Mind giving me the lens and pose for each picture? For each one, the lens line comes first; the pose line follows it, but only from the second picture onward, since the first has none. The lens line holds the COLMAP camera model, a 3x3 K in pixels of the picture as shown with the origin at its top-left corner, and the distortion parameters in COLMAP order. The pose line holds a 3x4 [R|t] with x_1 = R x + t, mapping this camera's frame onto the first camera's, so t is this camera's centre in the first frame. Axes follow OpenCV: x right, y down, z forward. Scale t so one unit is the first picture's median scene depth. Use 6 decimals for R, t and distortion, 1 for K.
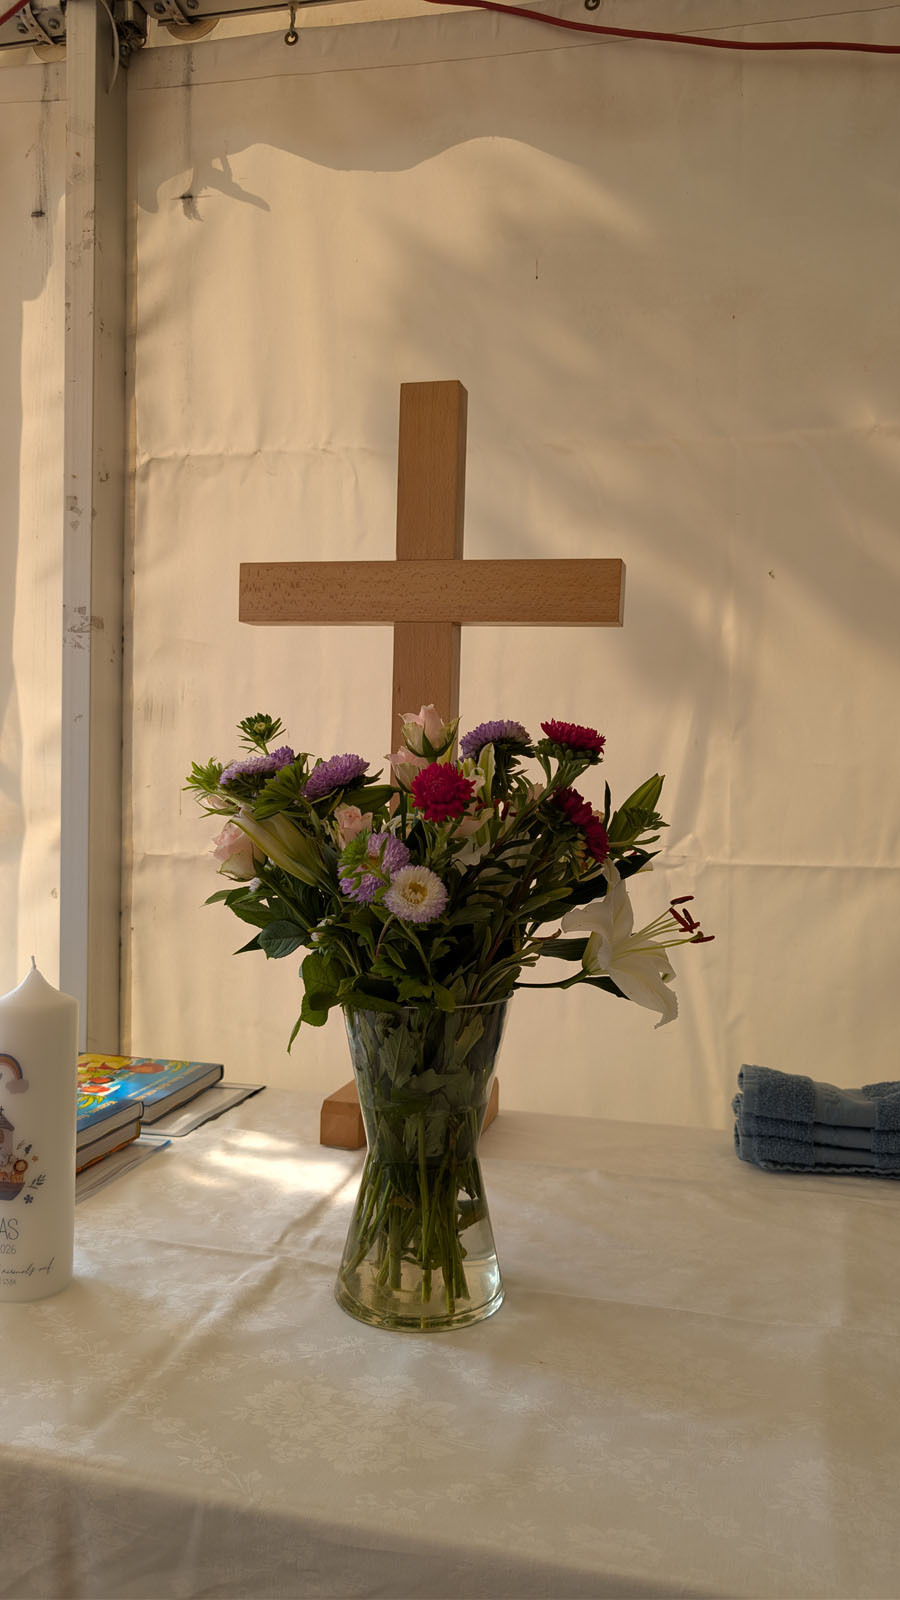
lens RADIAL K [[1151.8, 0, 474.1], [0, 1151.8, 792.2], [0, 0, 1]] dist [0.011454, -0.005126]
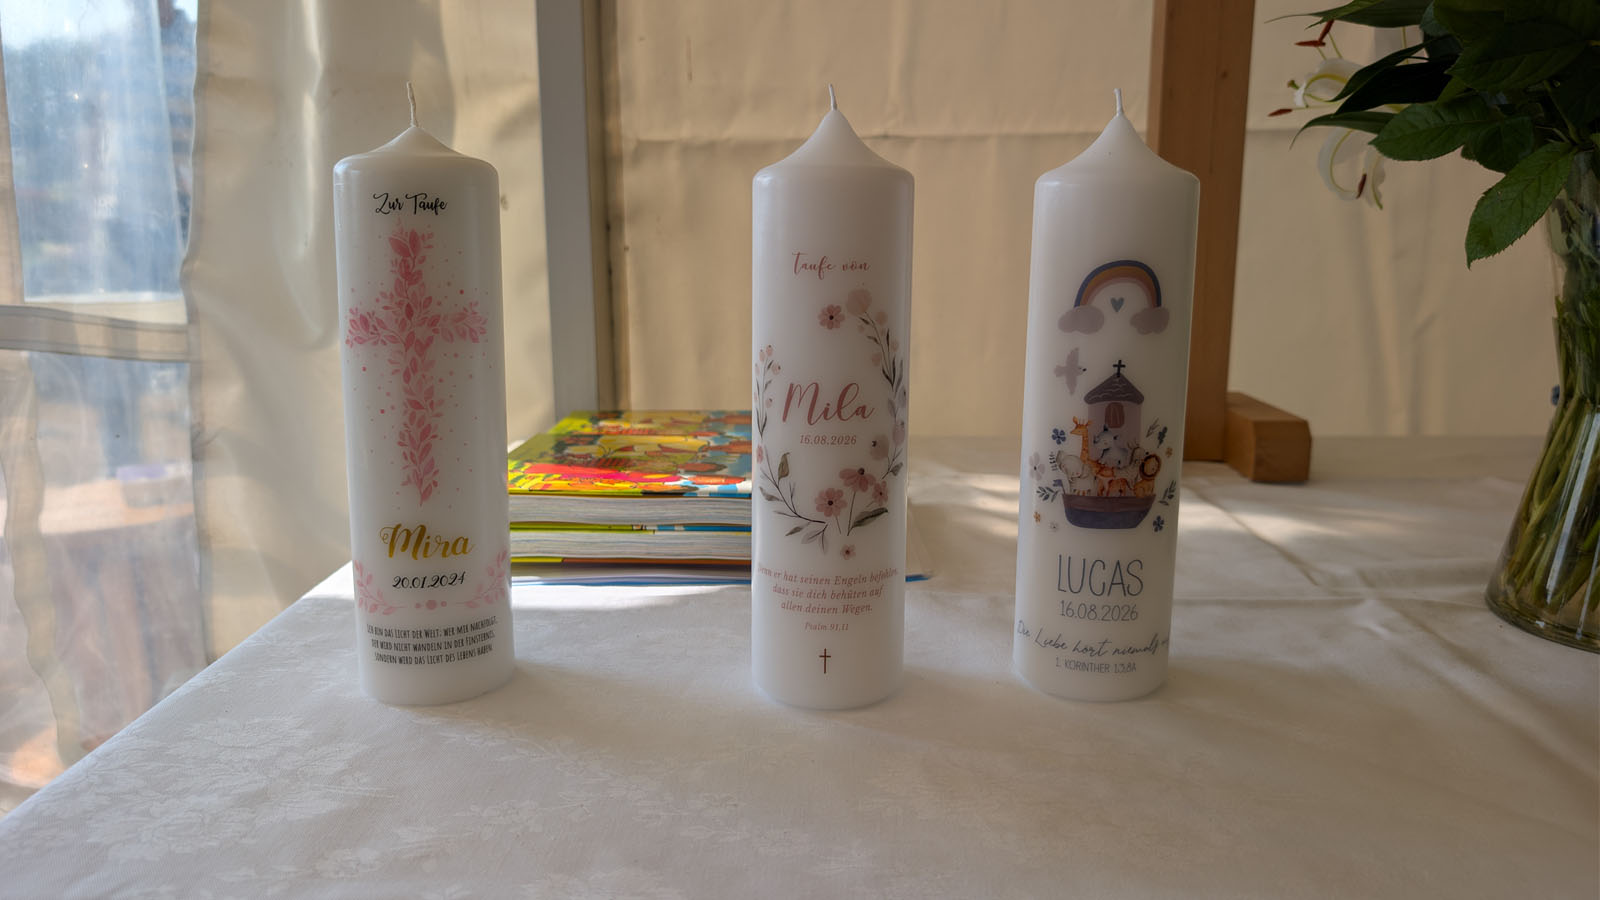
lens RADIAL K [[1151.8, 0, 800.0], [0, 1151.8, 450.0], [0, 0, 1]] dist [0.011454, -0.005126]
pose [[0.975418, -0.068112, 0.209574, -0.447074], [0.027748, 0.981428, 0.189816, 0.138810], [-0.218610, -0.179334, 0.959192, 0.342638]]
